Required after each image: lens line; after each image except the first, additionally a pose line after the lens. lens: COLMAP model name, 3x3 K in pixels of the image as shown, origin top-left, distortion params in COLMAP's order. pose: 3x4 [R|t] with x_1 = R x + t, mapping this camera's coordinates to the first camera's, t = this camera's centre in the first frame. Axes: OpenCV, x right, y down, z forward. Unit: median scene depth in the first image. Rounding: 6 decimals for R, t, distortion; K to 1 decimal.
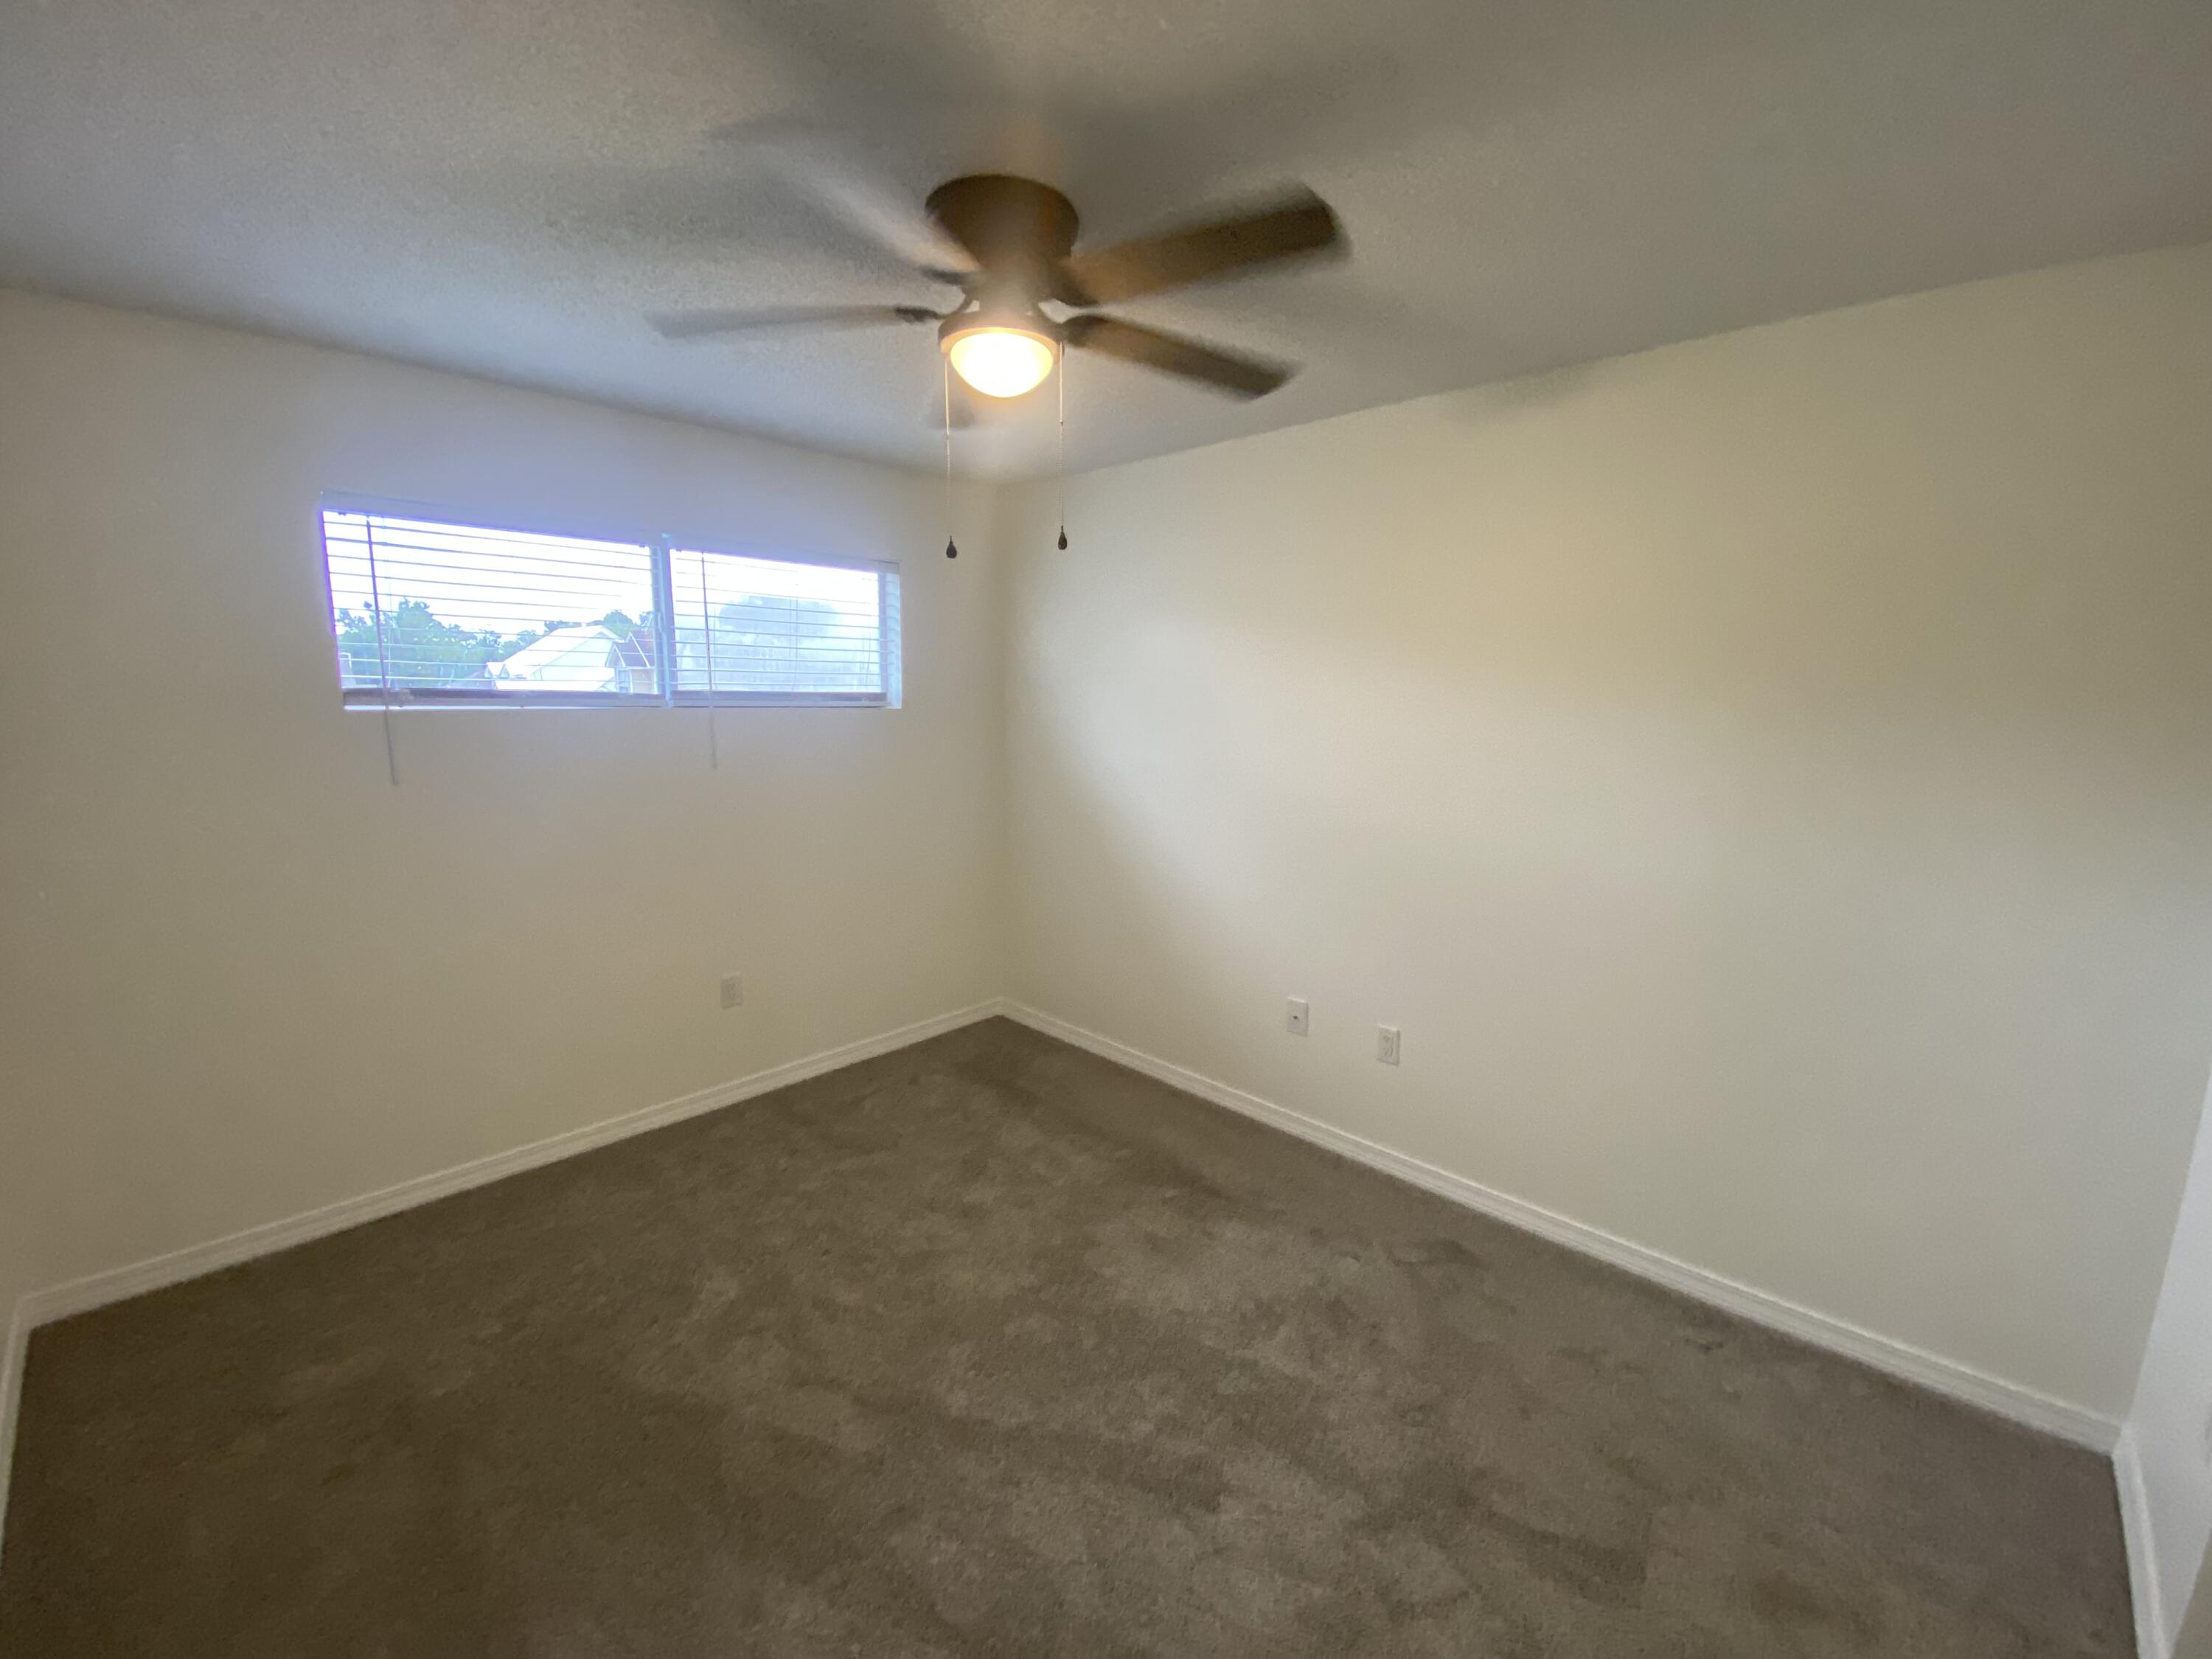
lens RADIAL K [[896.8, 0, 1106.9], [0, 896.8, 817.2], [0, 0, 1]] dist [-0.017552, -0.000477]
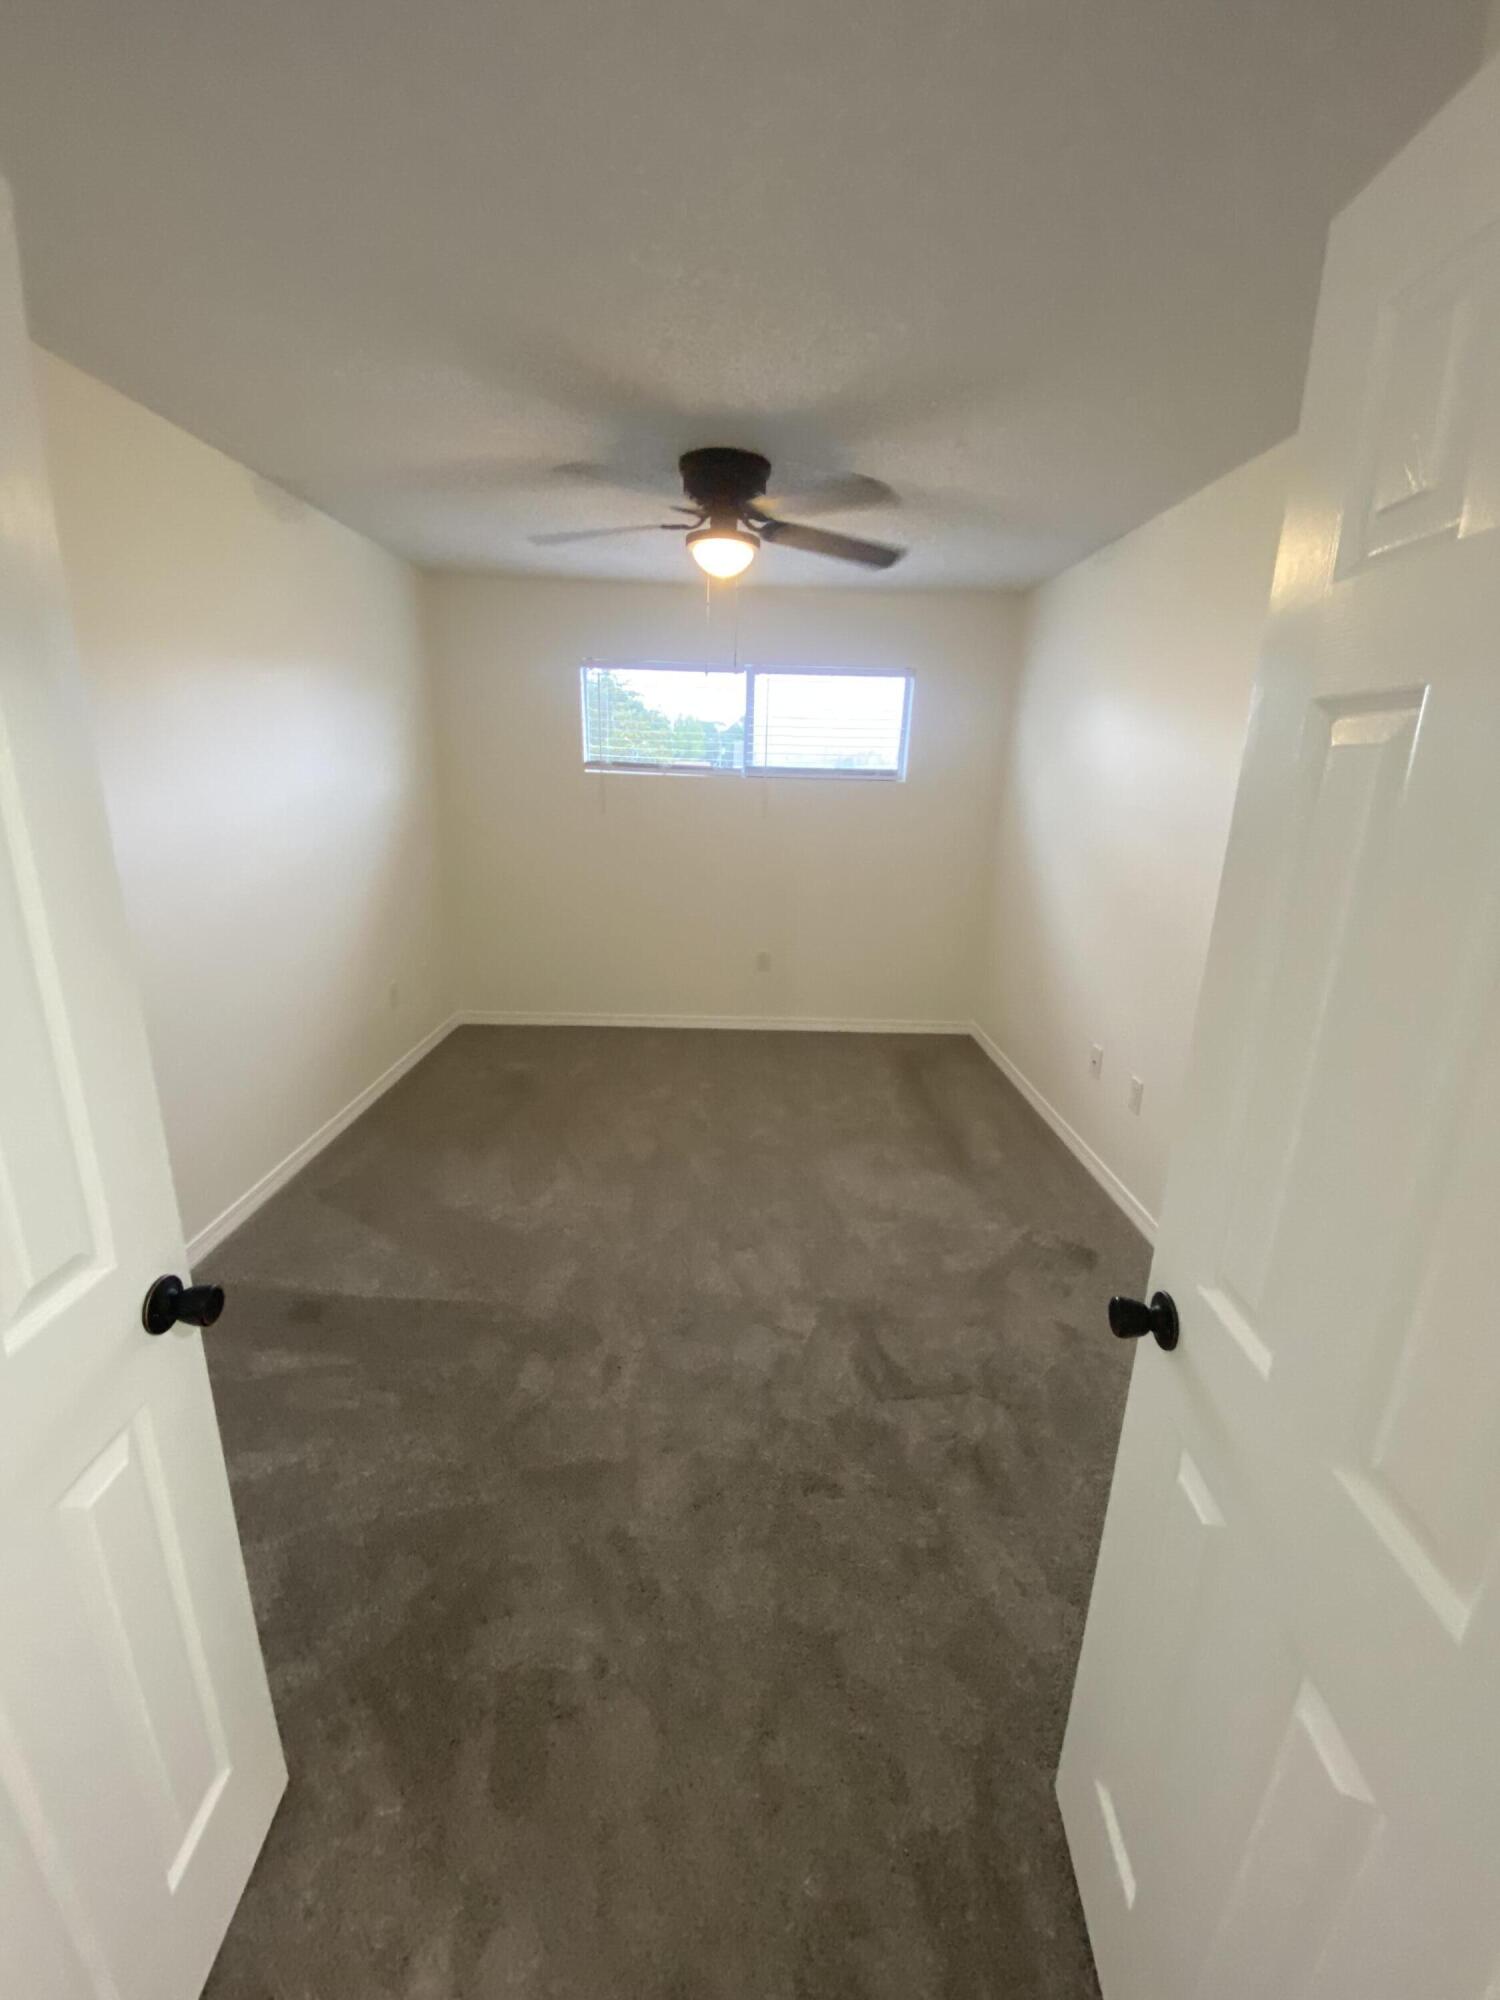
lens RADIAL K [[810.9, 0, 759.4], [0, 810.9, 989.5], [0, 0, 1]] dist [-0.017552, -0.000477]
pose [[0.706017, 0.195611, -0.680644, 0.736838], [-0.116715, 0.980094, 0.160605, 0.020283], [0.698511, -0.033948, 0.714794, -0.050613]]
